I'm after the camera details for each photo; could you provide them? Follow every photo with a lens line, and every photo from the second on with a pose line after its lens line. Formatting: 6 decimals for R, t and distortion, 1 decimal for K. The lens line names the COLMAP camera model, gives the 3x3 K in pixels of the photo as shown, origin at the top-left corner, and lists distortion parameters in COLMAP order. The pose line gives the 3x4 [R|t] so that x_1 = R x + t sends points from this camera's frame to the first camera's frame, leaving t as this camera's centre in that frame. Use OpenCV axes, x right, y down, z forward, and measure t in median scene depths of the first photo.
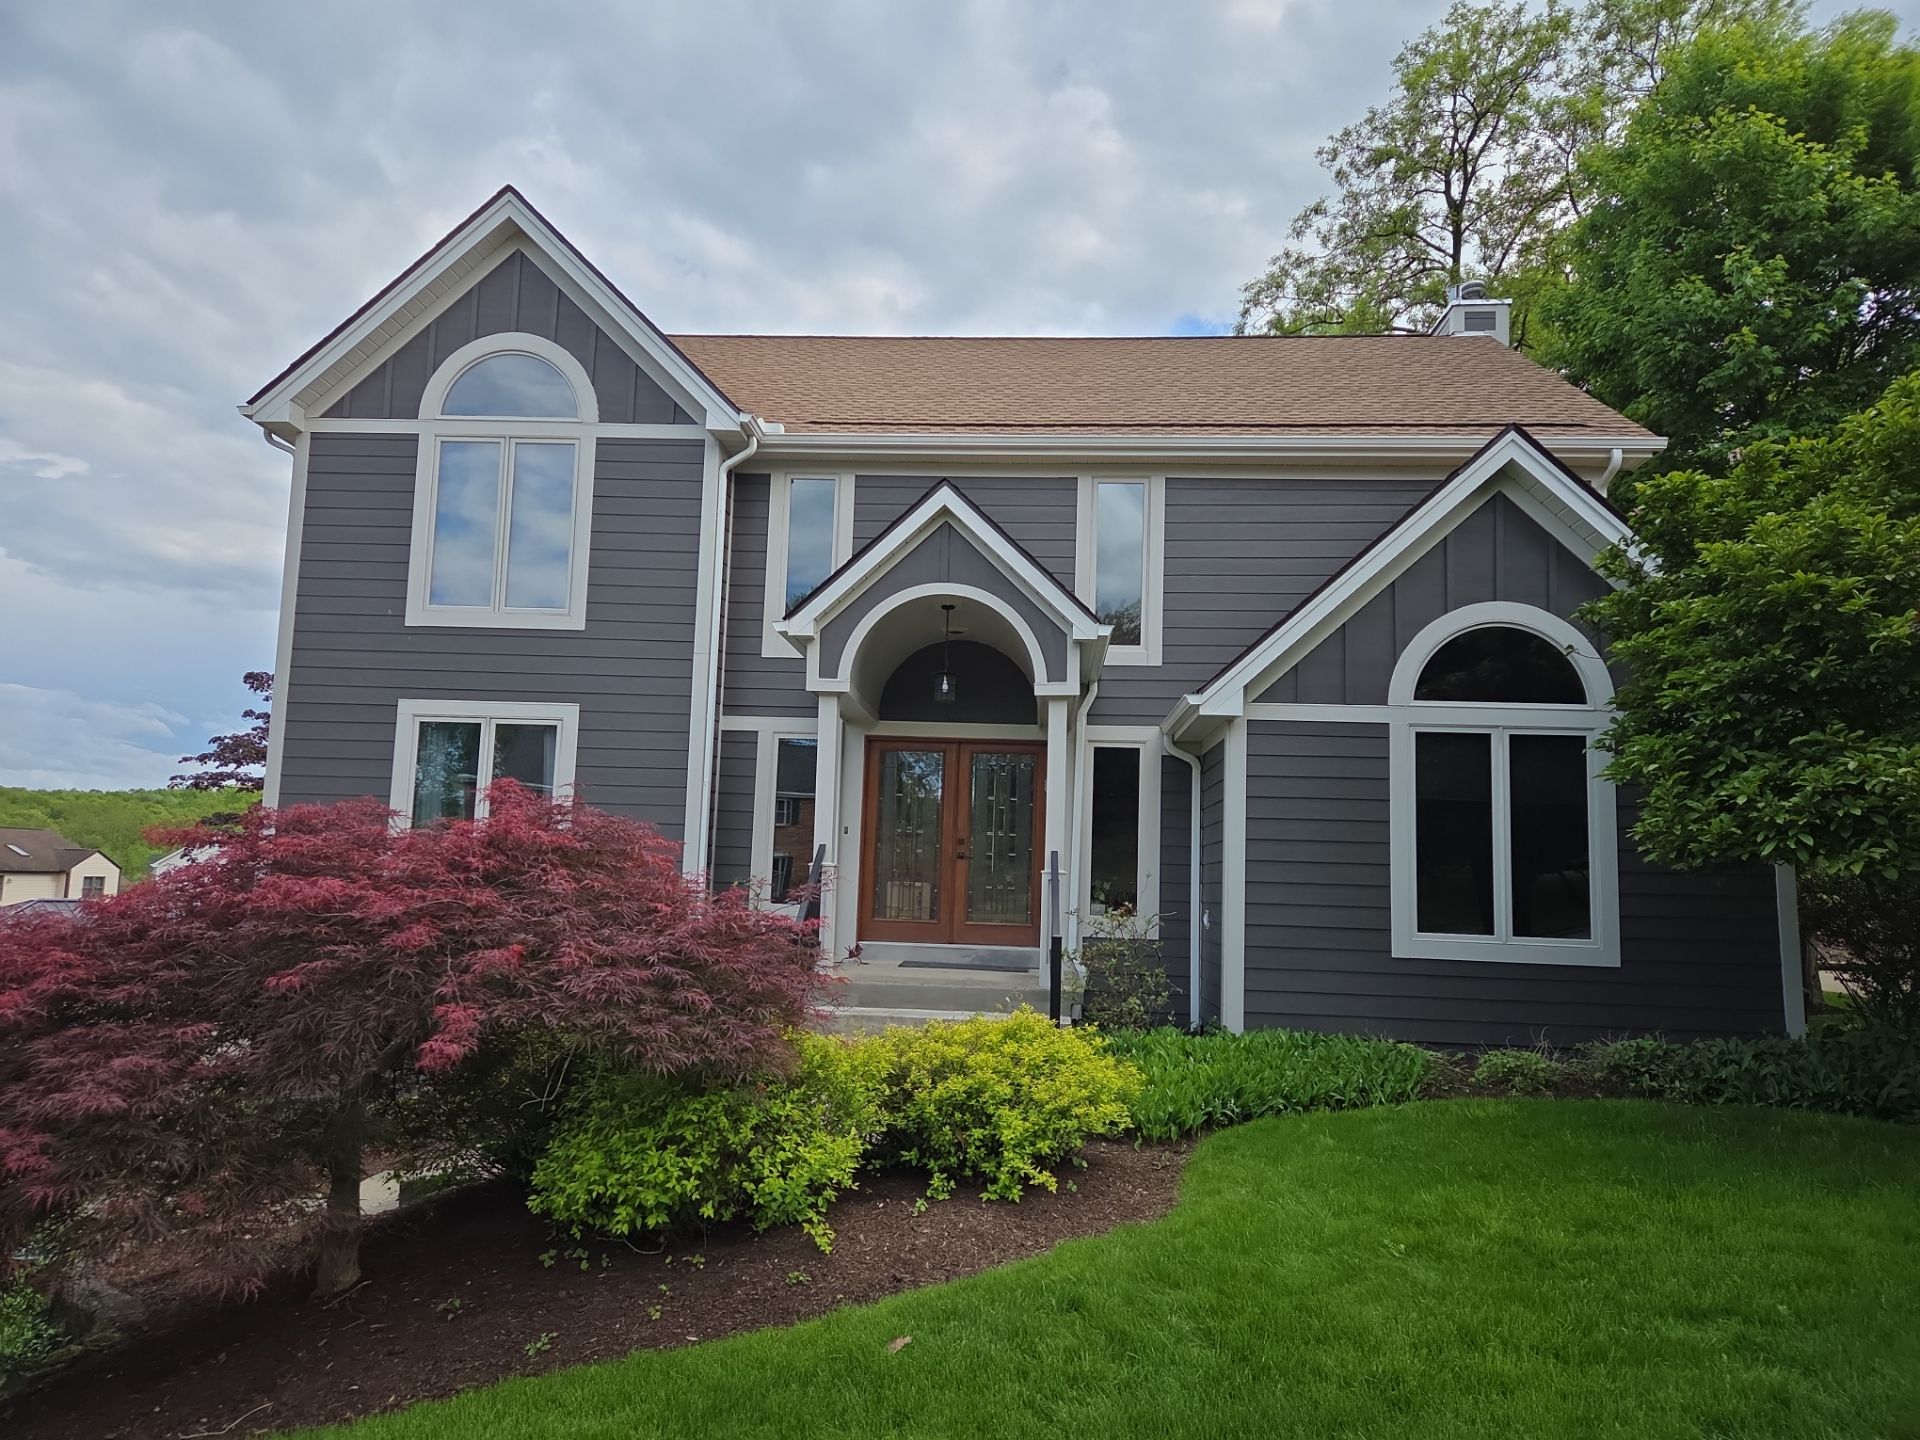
lens RADIAL K [[1281.1, 0, 930.2], [0, 1281.1, 751.8], [0, 0, 1]] dist [0.041663, -0.000330]
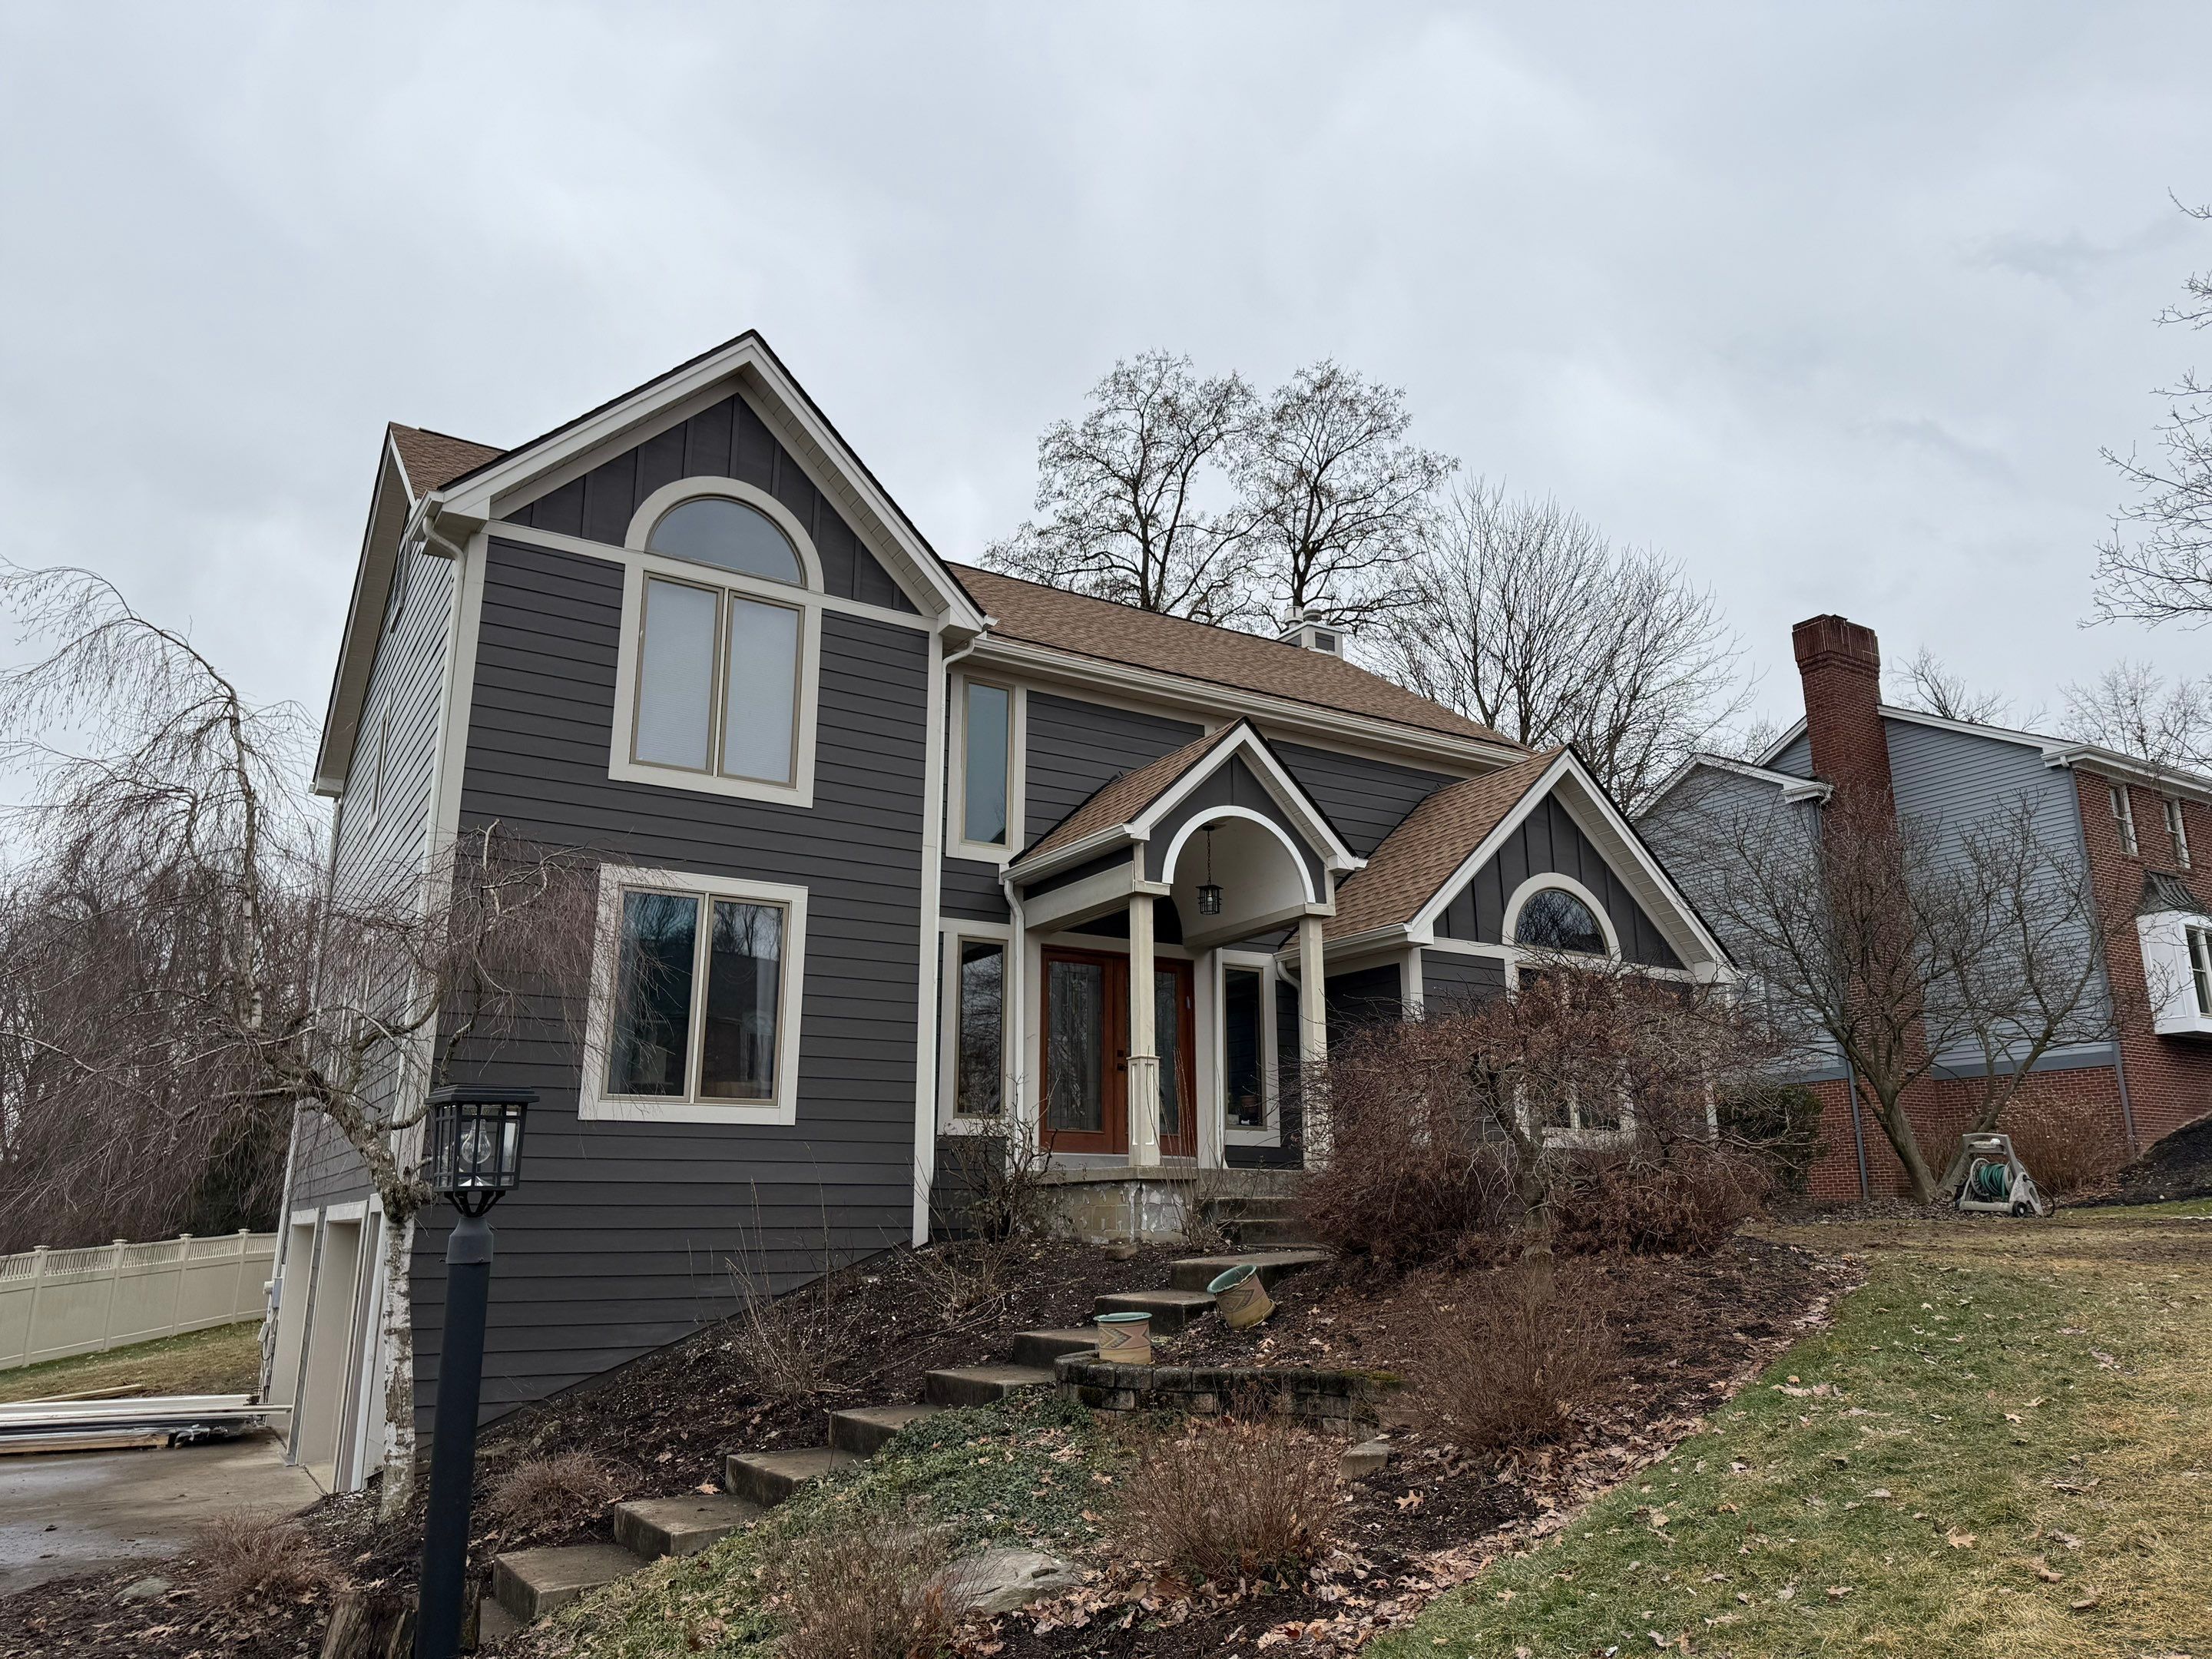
lens RADIAL K [[1544.9, 0, 1093.8], [0, 1544.9, 837.4], [0, 0, 1]] dist [0.082542, -0.099795]
pose [[0.813388, 0.110552, 0.571121, -0.735286], [-0.032957, 0.988956, -0.144495, 0.079934], [-0.580788, 0.098709, 0.808048, -0.015577]]
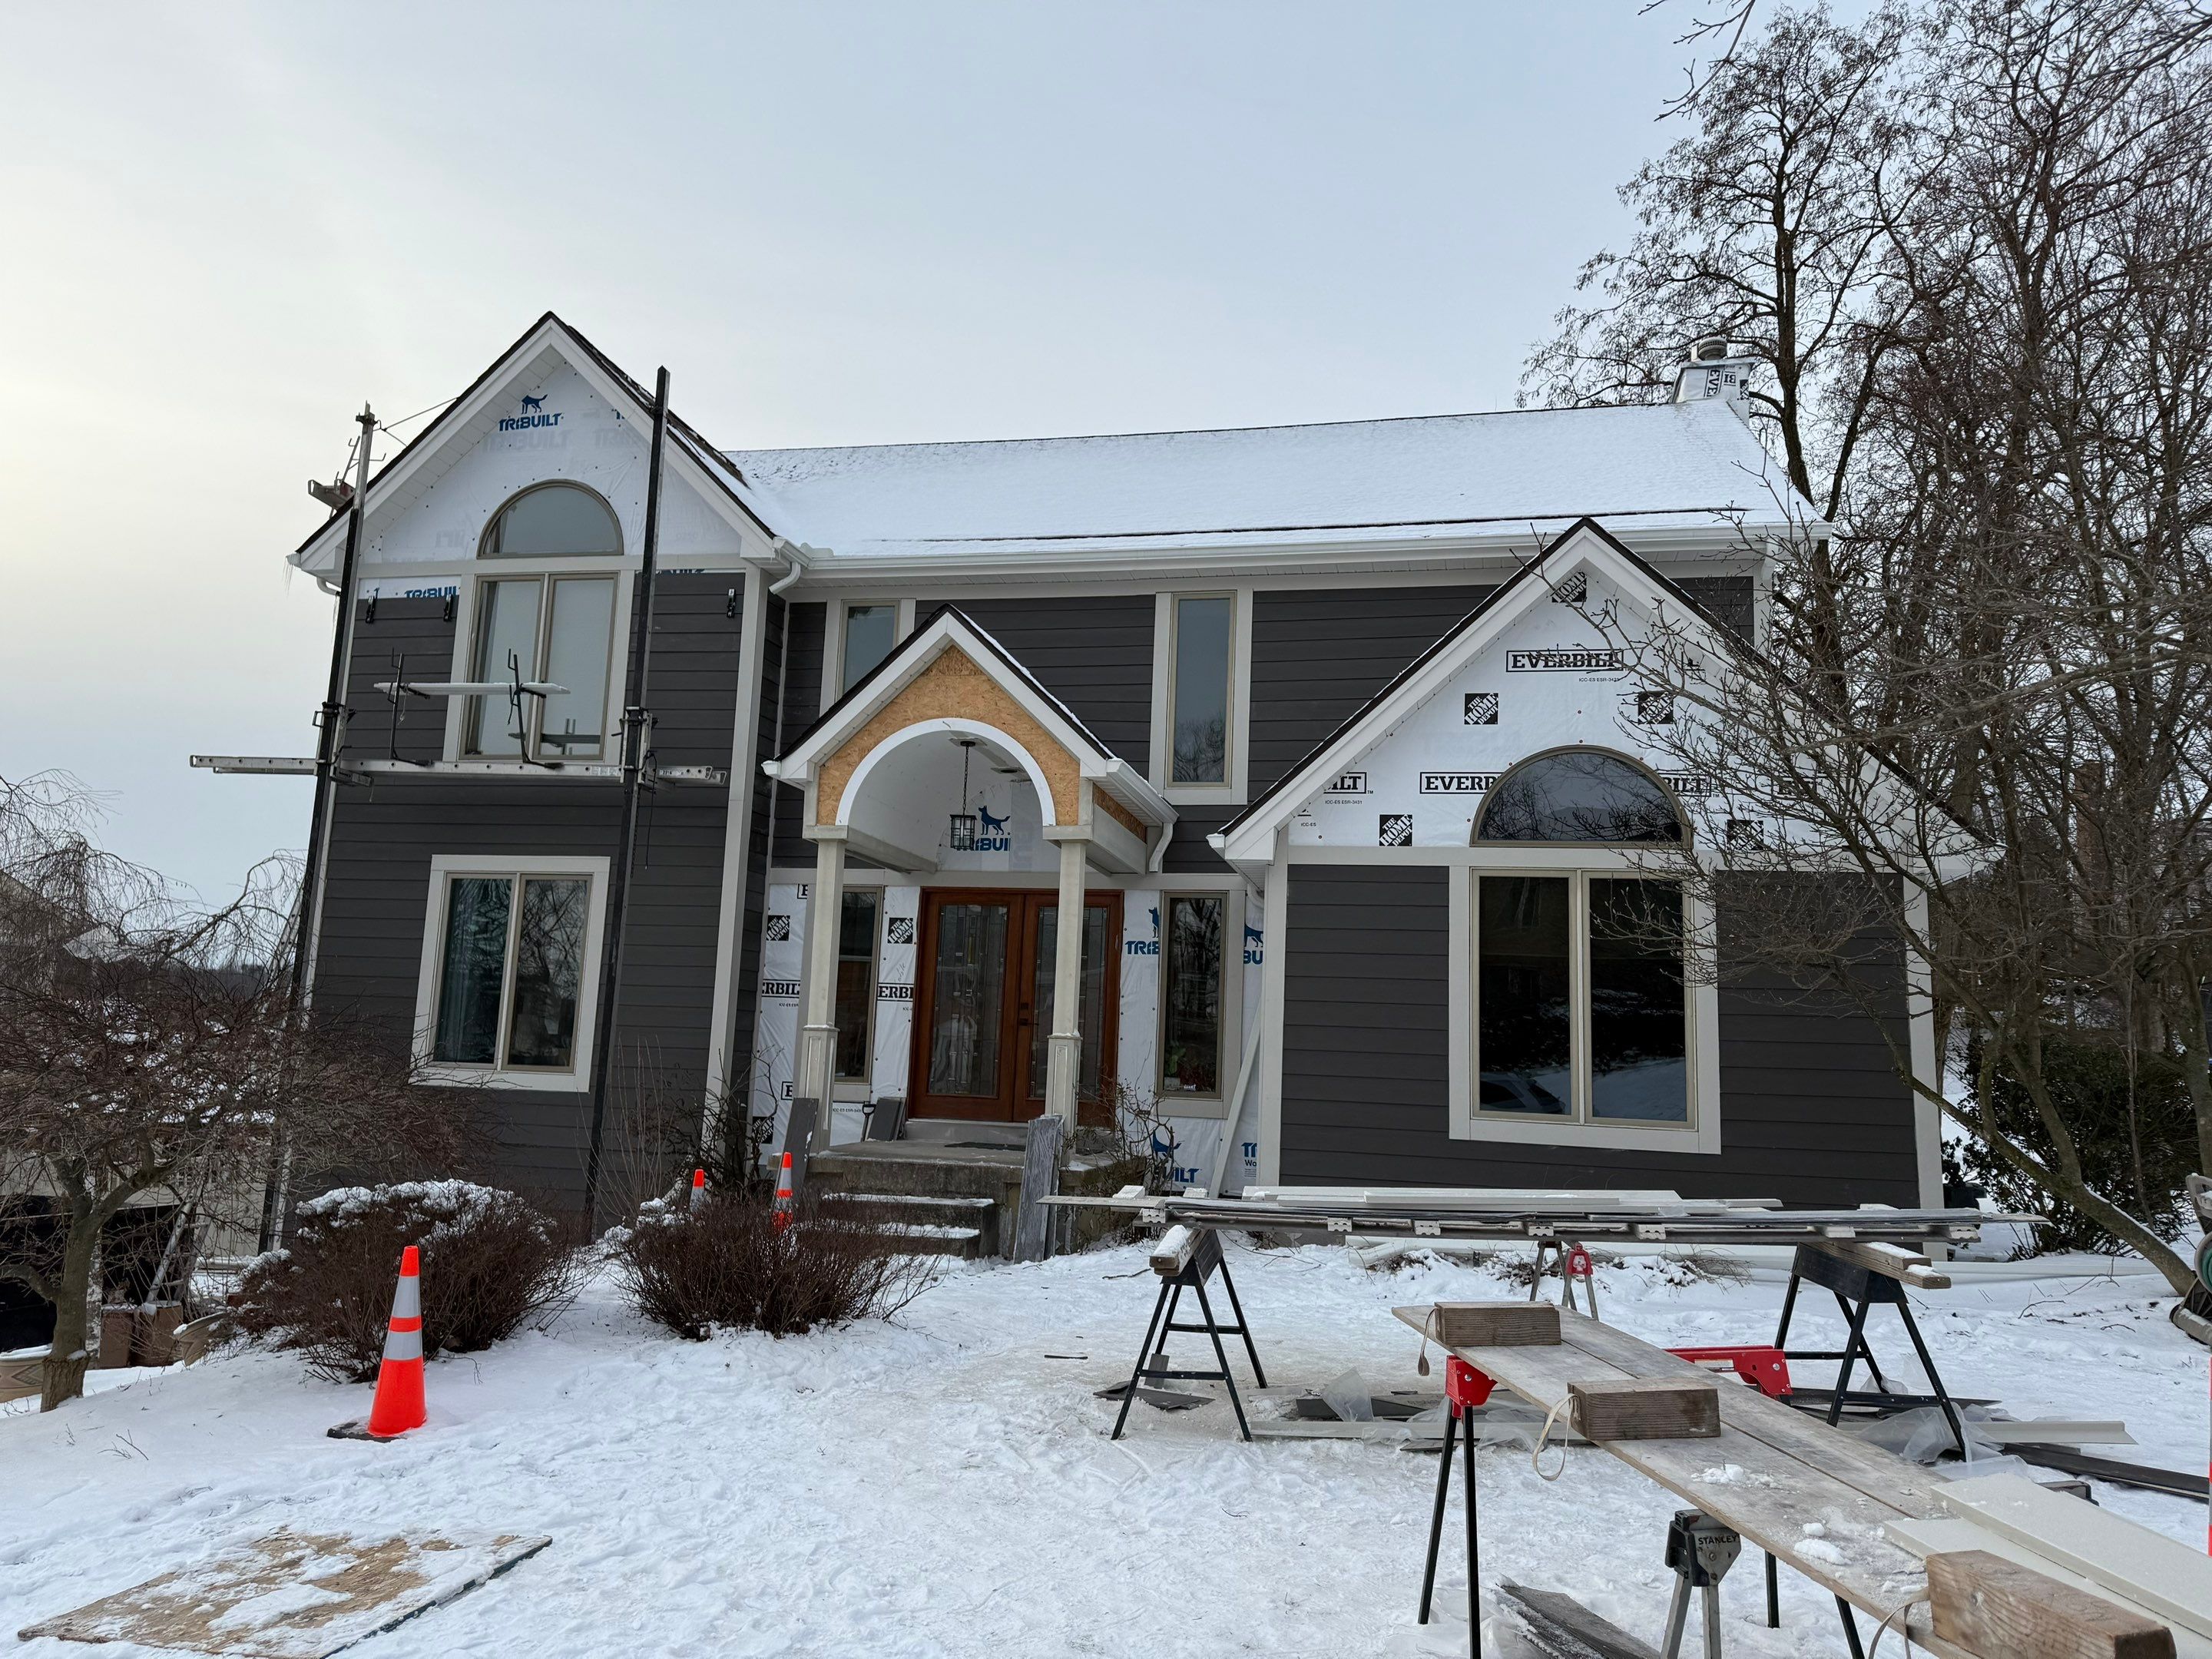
lens RADIAL K [[1523.9, 0, 1111.0], [0, 1523.9, 837.2], [0, 0, 1]] dist [0.086515, -0.084068]
pose [[0.989849, -0.016113, -0.141209, 0.236788], [0.009576, 0.998856, -0.046852, 0.003834], [0.141802, 0.045024, 0.988871, -0.041520]]
